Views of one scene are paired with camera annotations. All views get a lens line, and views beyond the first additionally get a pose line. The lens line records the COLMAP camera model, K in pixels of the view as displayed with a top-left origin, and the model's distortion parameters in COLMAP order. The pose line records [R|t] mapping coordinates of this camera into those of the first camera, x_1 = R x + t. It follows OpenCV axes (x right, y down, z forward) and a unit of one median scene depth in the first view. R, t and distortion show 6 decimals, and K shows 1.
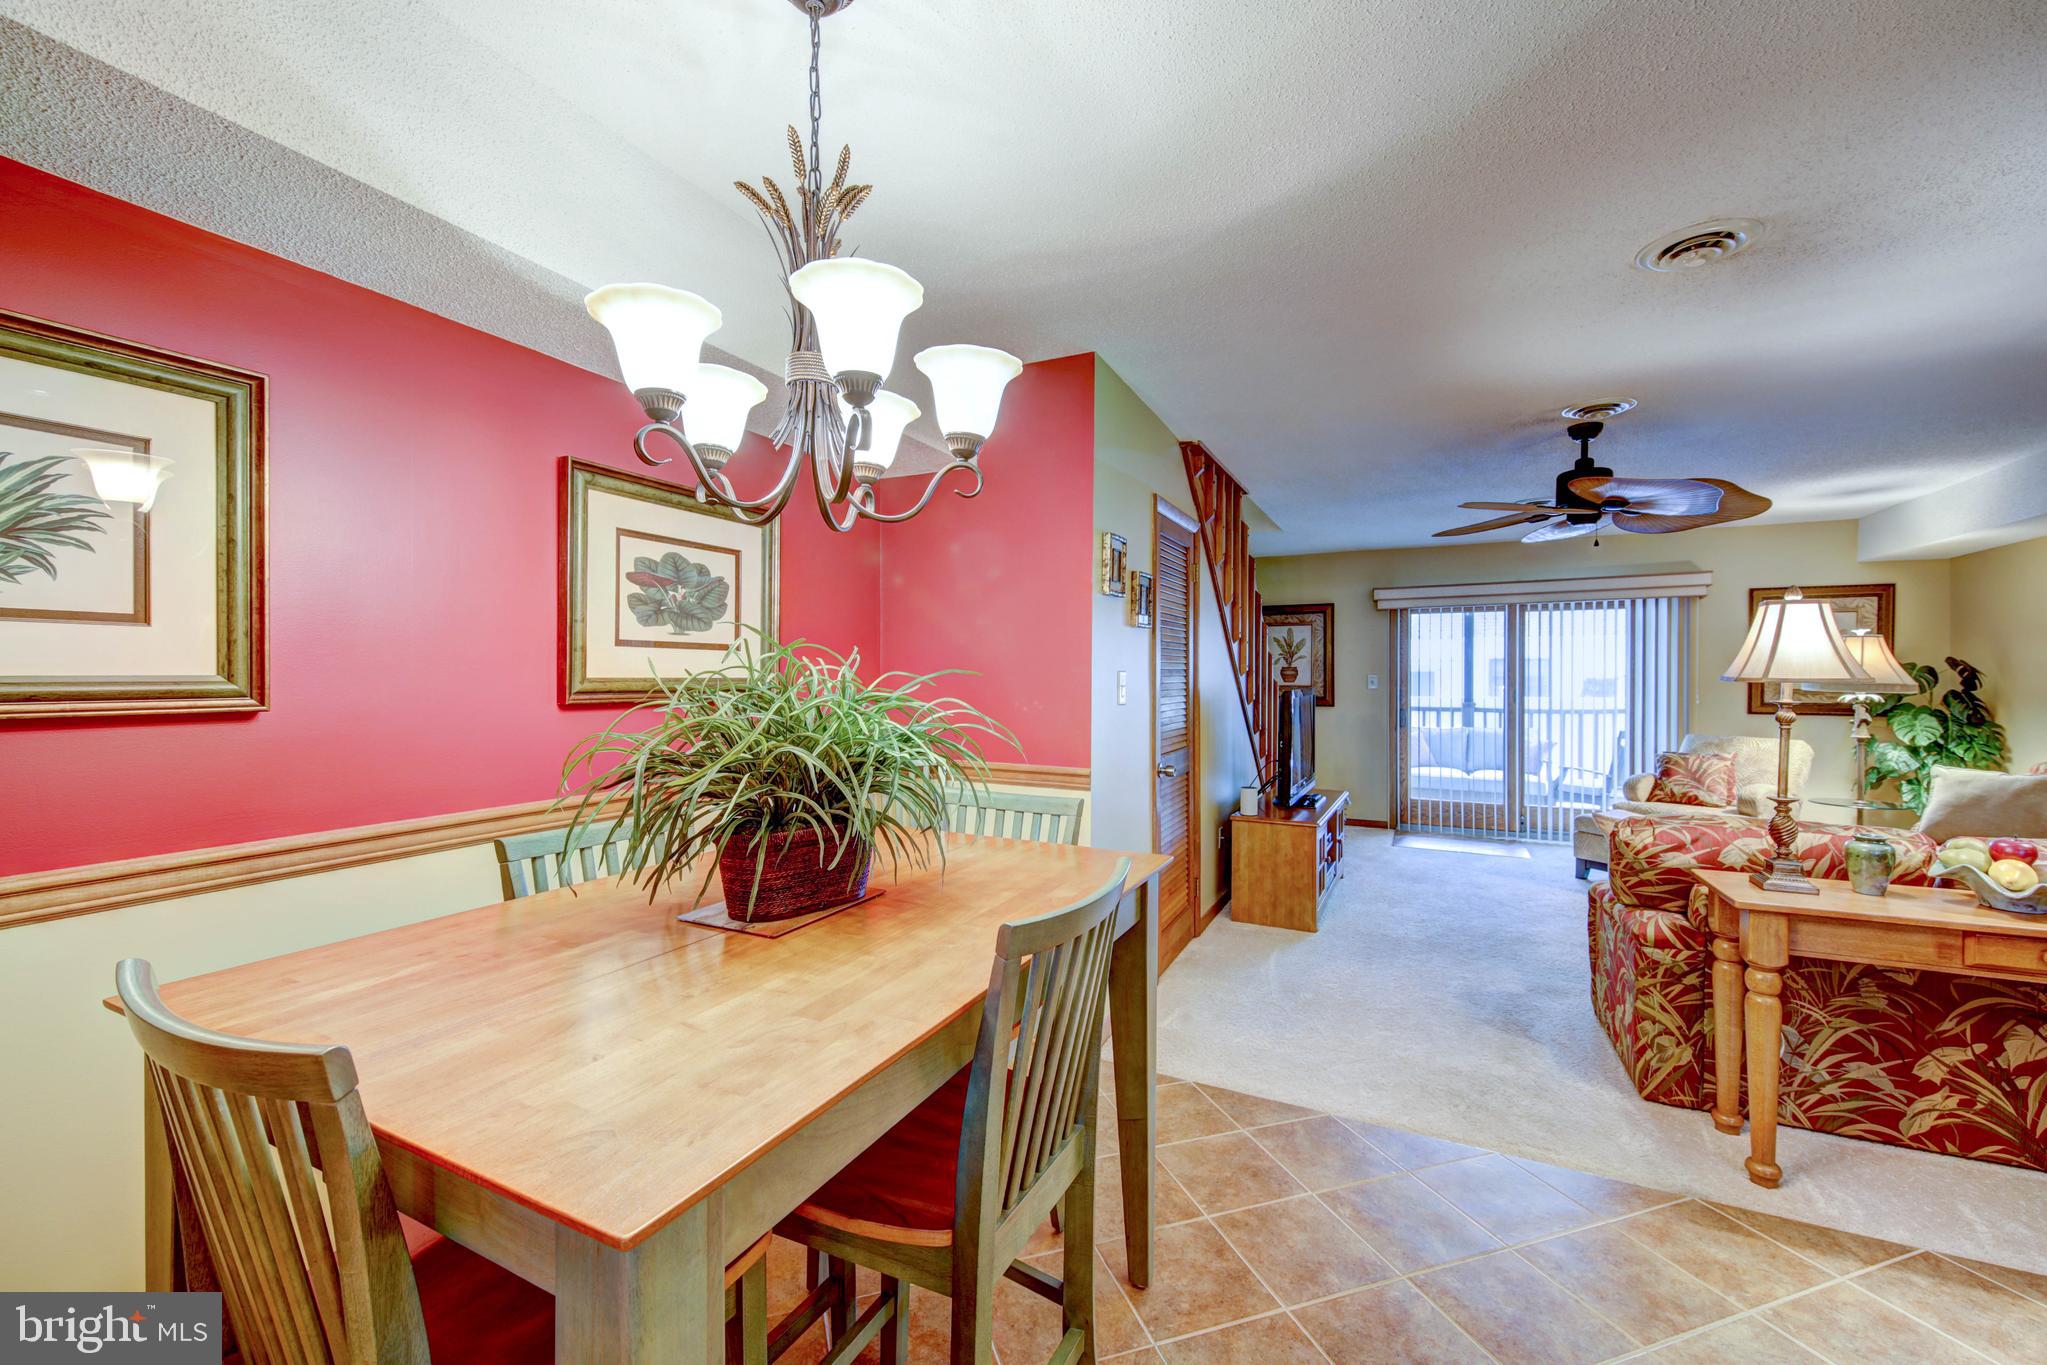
lens RADIAL K [[814.1, 0, 998.6], [0, 814.1, 688.4], [0, 0, 1]] dist [0.005759, -0.002118]
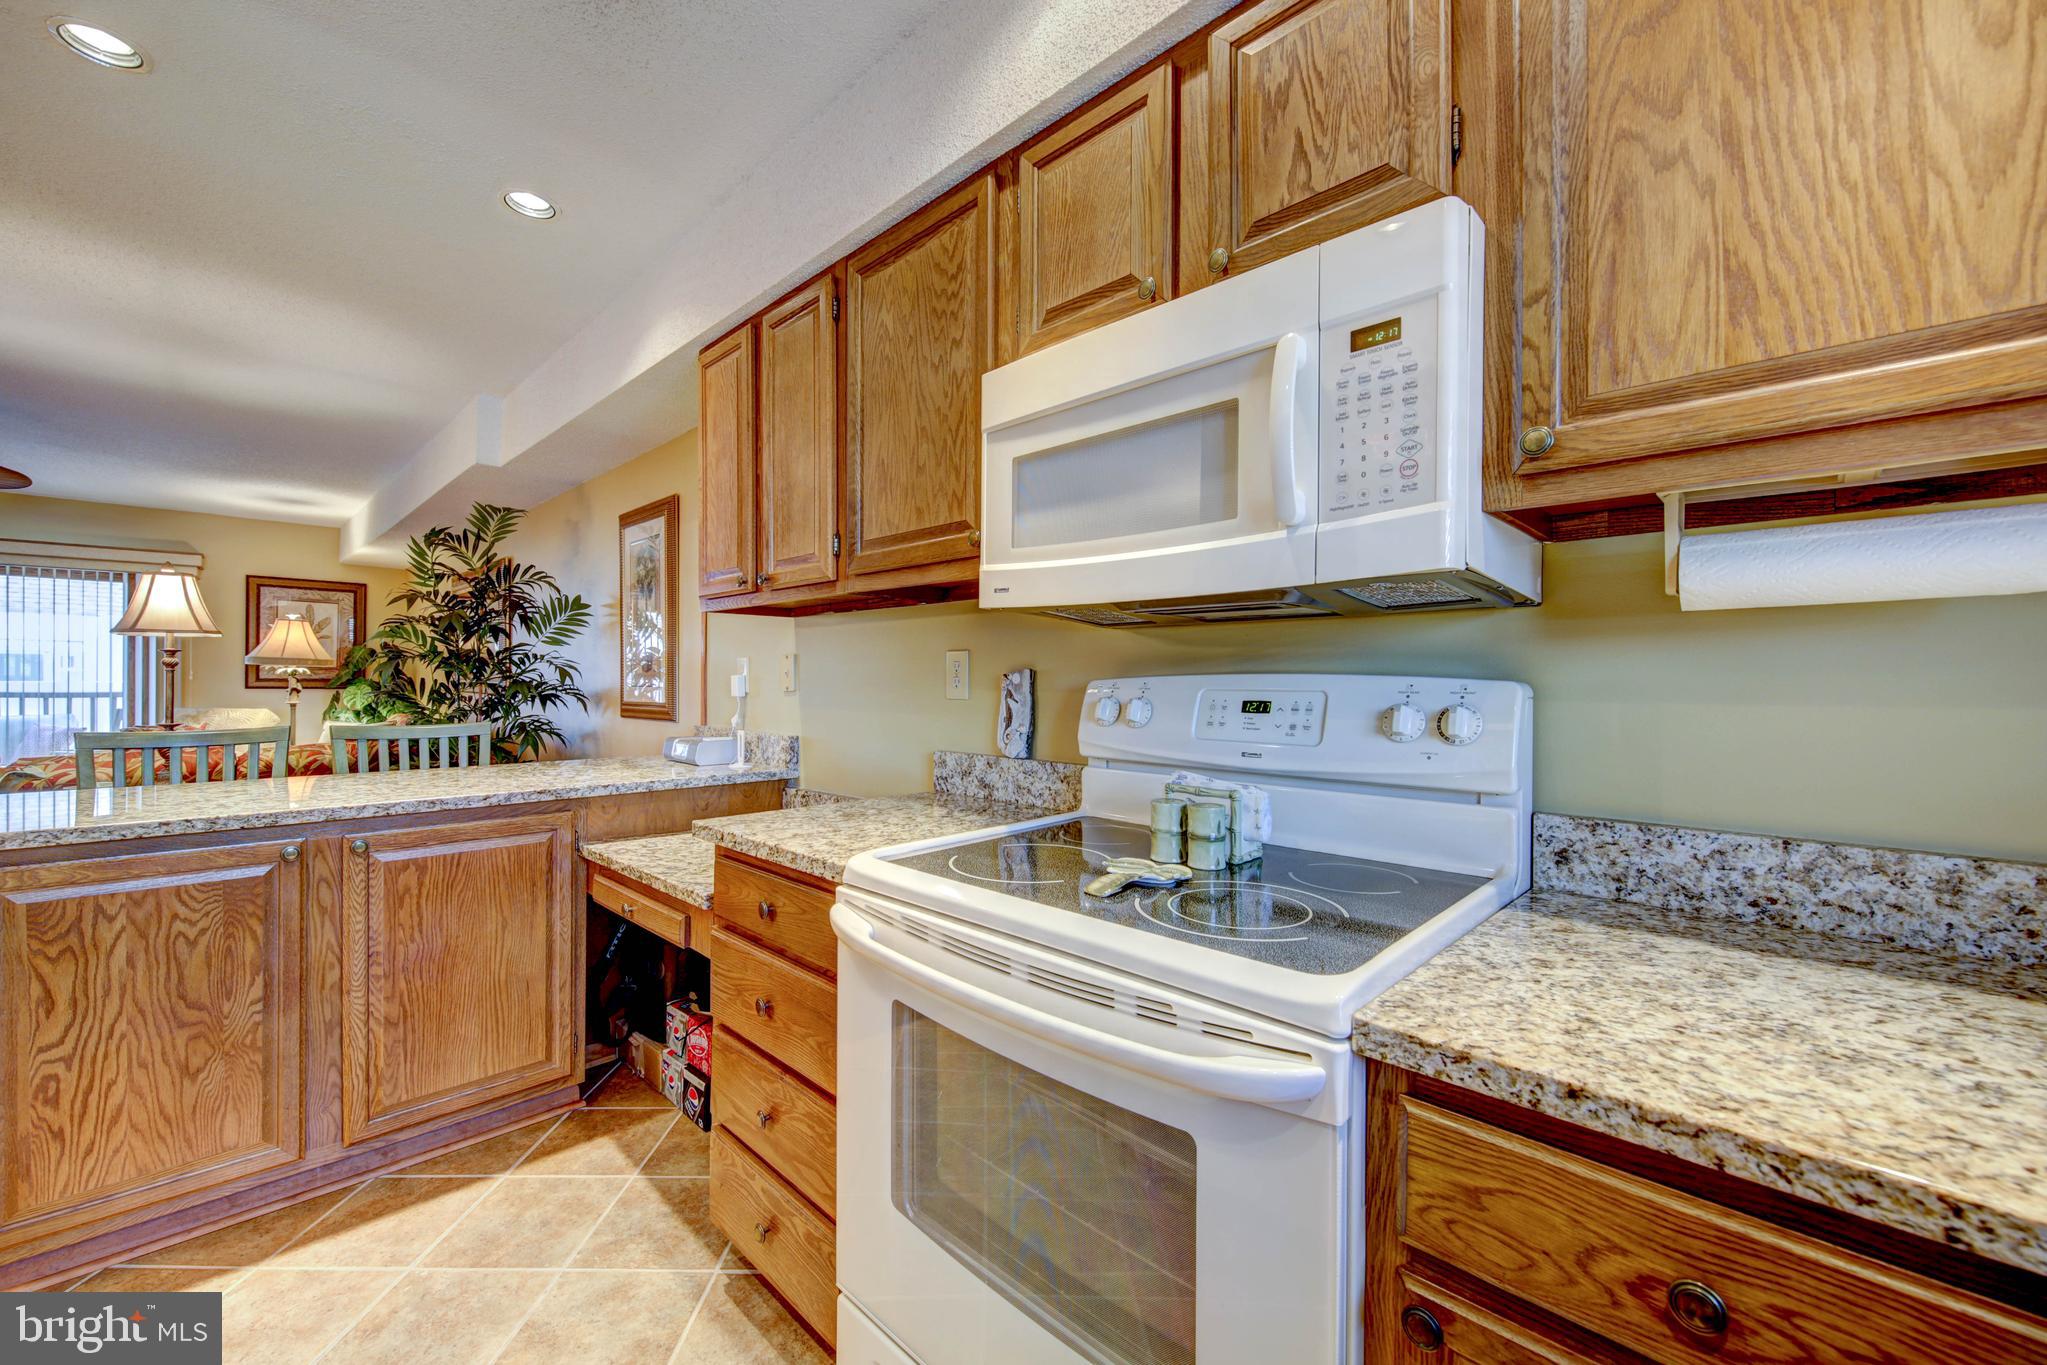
lens RADIAL K [[814.1, 0, 1035.0], [0, 814.1, 679.7], [0, 0, 1]] dist [0.005759, -0.002118]
pose [[0.293665, 0.004293, 0.955899, 0.431850], [0.000638, 0.999989, -0.004687, 0.065318], [-0.955908, 0.001986, 0.293659, -0.908339]]
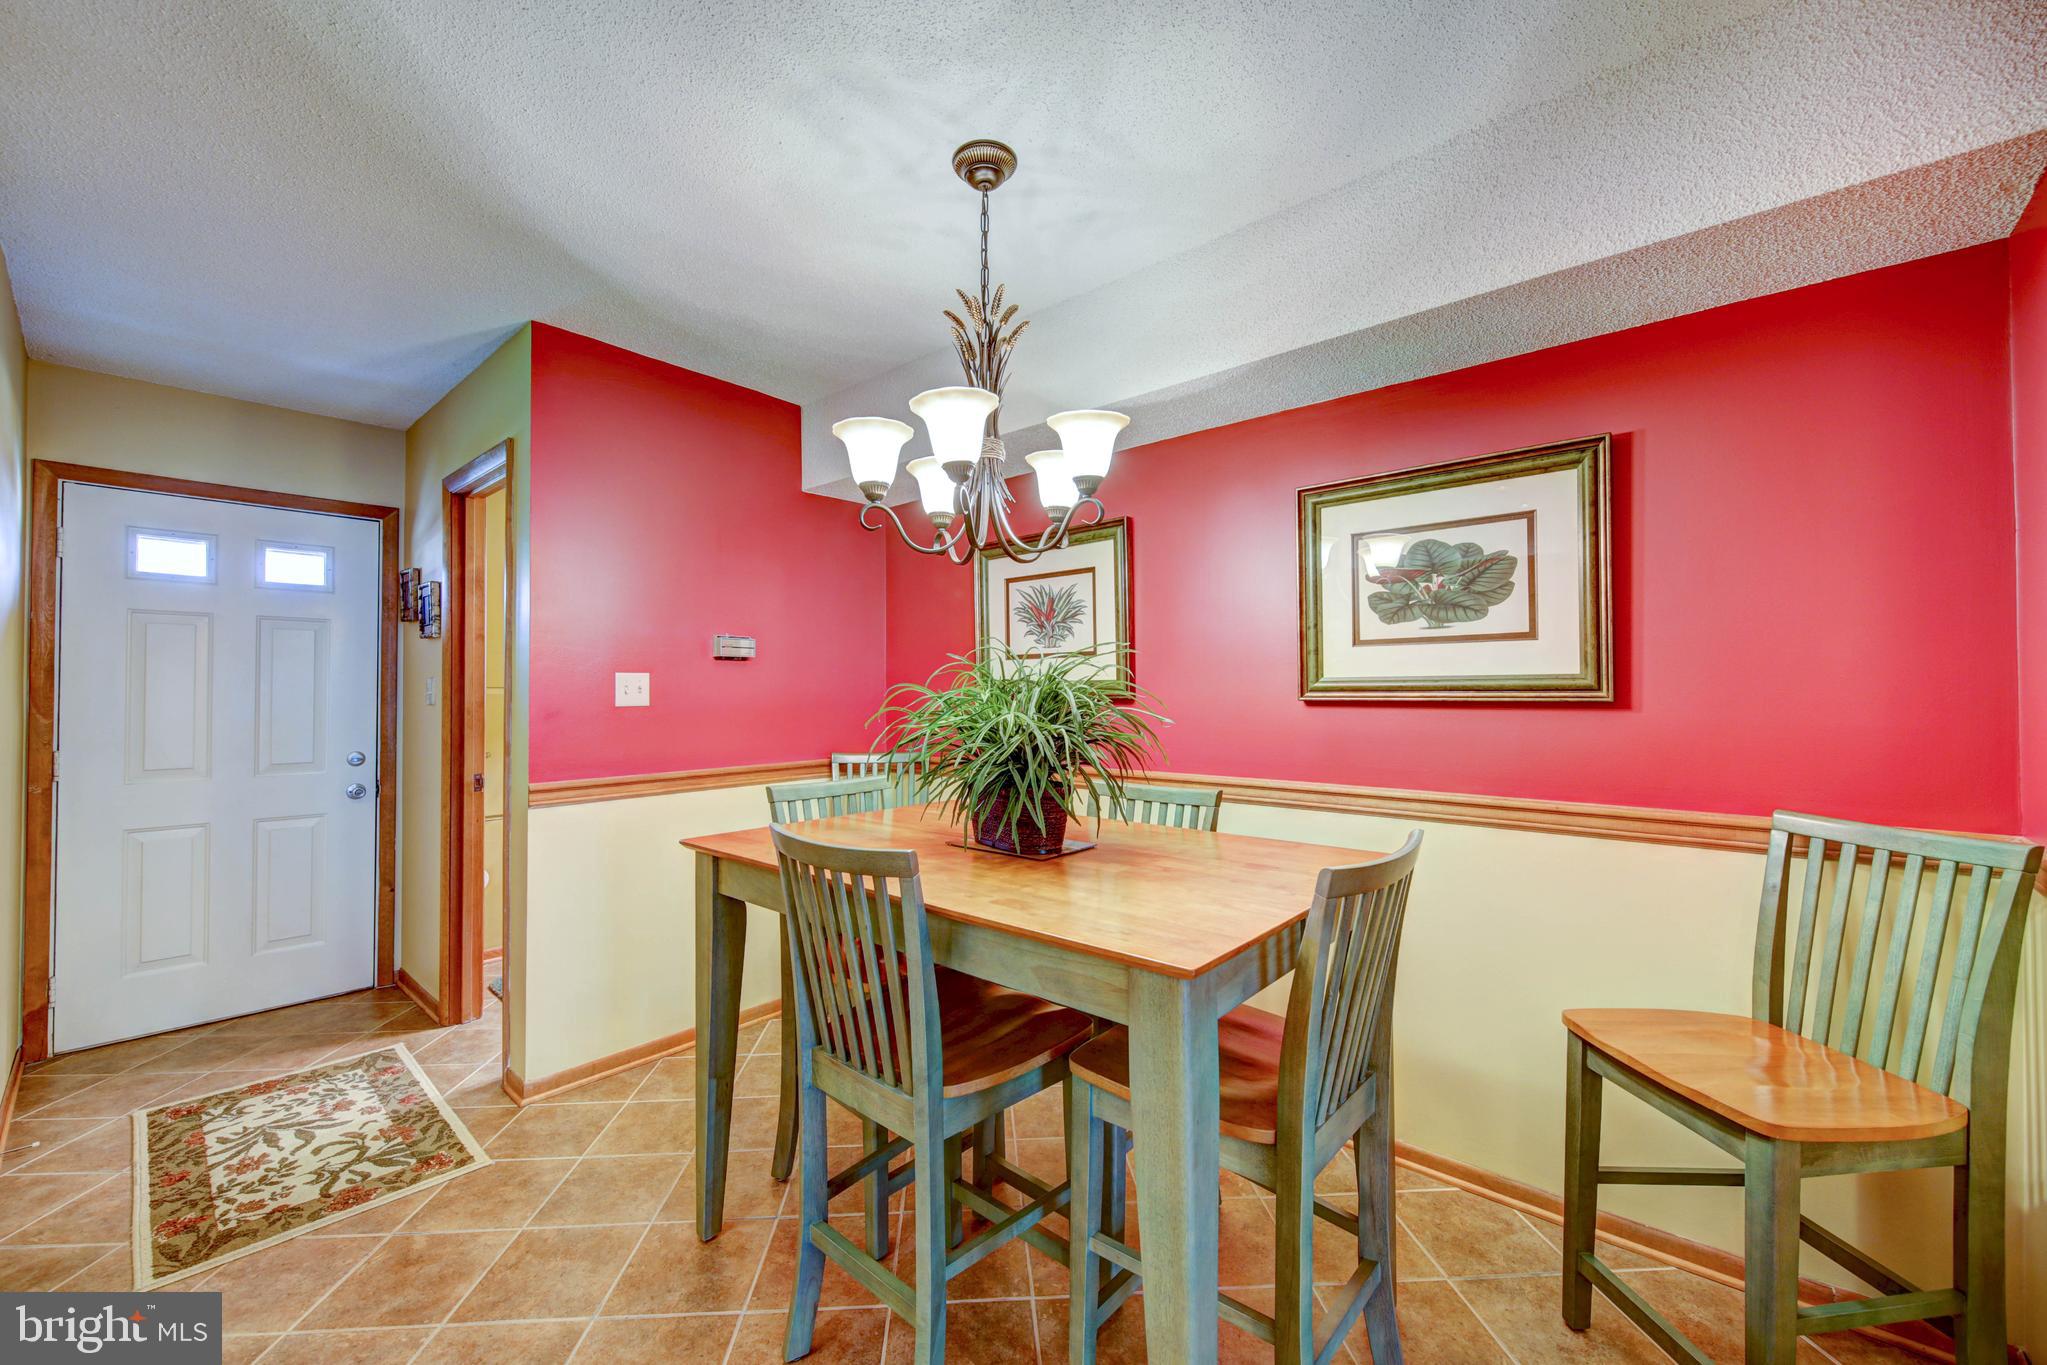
lens RADIAL K [[814.1, 0, 1019.1], [0, 814.1, 688.9], [0, 0, 1]] dist [0.005759, -0.002118]
pose [[-0.249429, 0.001332, -0.968392, 0.603556], [-0.005755, 0.999979, 0.002858, 0.000908], [0.968376, 0.006286, -0.249416, 0.789474]]
